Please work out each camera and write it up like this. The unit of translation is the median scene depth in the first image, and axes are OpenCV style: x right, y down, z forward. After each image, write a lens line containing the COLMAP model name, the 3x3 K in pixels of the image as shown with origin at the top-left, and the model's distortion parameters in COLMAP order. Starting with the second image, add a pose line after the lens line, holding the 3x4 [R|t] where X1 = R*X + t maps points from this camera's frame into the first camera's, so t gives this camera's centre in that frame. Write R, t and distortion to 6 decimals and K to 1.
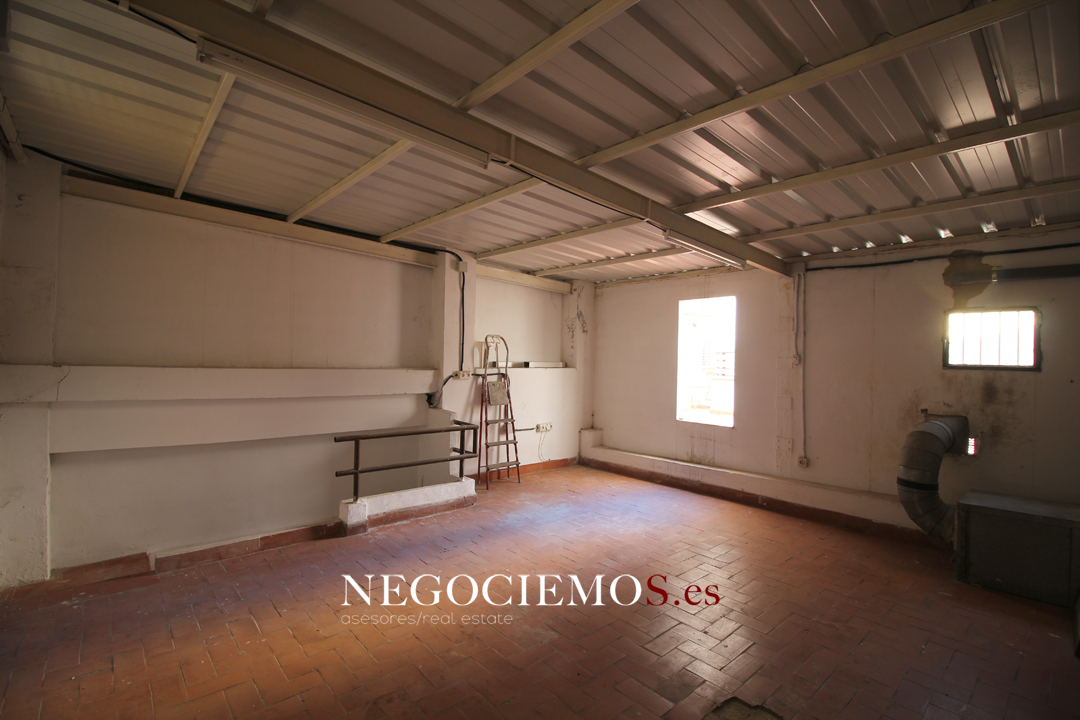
lens RADIAL K [[503.5, 0, 540.0], [0, 503.5, 360.0], [0, 0, 1]] dist [0.000070, -0.011678]
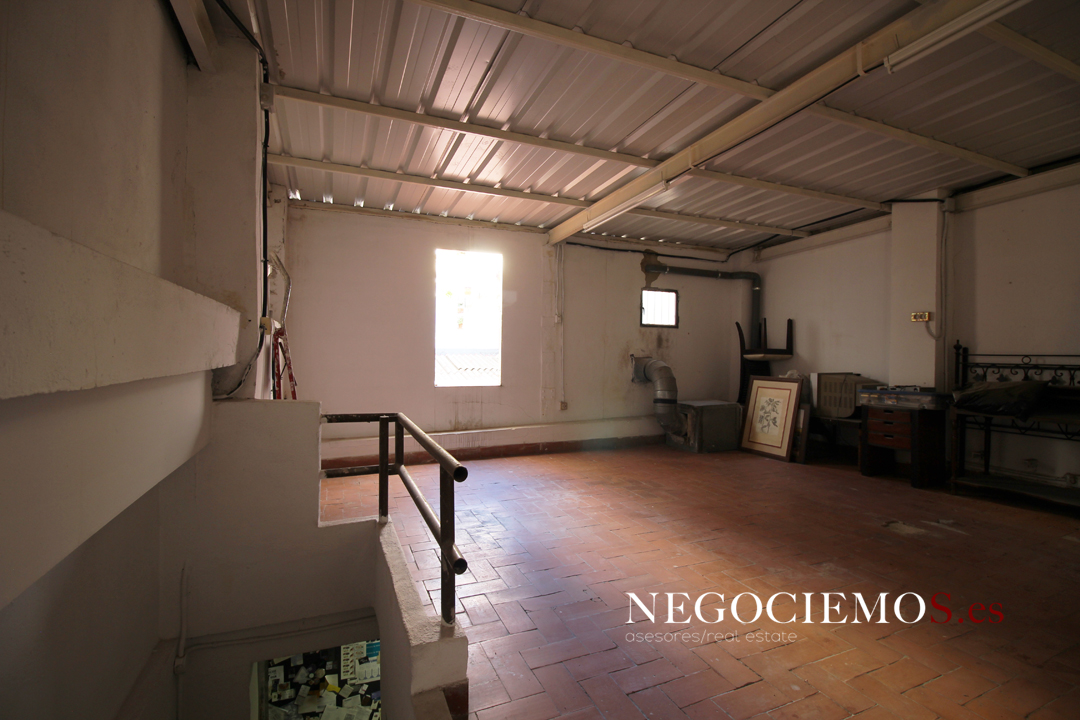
lens RADIAL K [[503.5, 0, 540.0], [0, 503.5, 360.0], [0, 0, 1]] dist [0.000070, -0.011678]
pose [[0.301844, -0.035445, 0.952698, -0.686172], [0.002392, 0.999334, 0.036422, 0.057859], [-0.953354, -0.008715, 0.301728, 0.778177]]
